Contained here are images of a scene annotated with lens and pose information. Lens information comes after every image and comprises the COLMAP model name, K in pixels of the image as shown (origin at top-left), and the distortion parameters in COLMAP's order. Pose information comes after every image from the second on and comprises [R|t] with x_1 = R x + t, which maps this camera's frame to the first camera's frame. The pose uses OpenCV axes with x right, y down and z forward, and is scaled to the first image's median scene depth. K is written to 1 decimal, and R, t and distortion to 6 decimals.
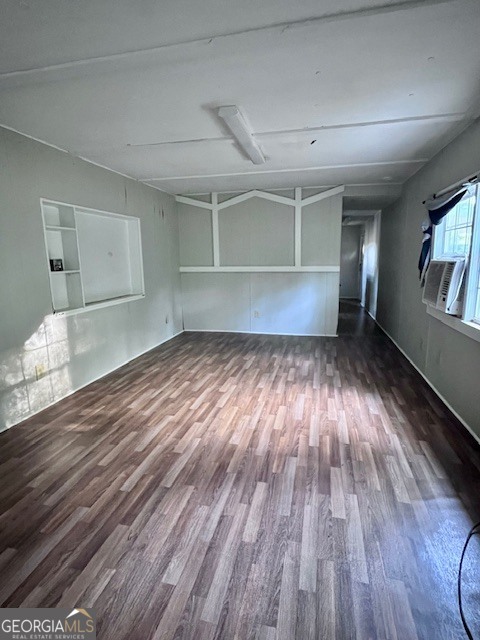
lens RADIAL K [[335.6, 0, 241.5], [0, 335.6, 322.3], [0, 0, 1]] dist [0.004393, 0.001876]
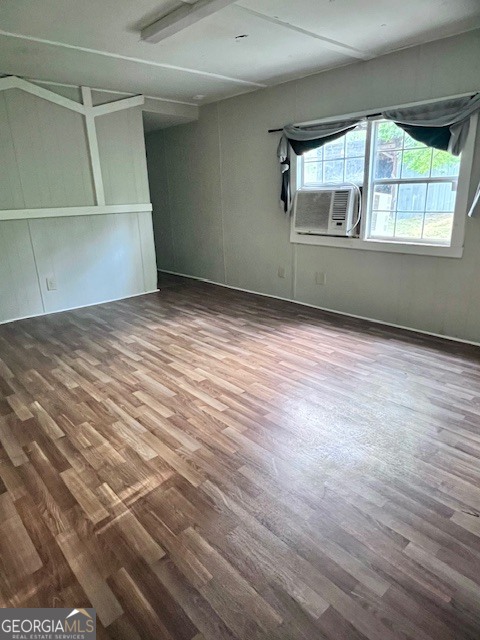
lens RADIAL K [[397.4, 0, 240.3], [0, 397.4, 321.1], [0, 0, 1]] dist [0.031401, -0.001028]
pose [[0.560474, -0.266442, 0.784141, -0.593213], [0.182947, 0.963276, 0.196547, -0.063133], [-0.807713, 0.033297, 0.588635, 0.386455]]
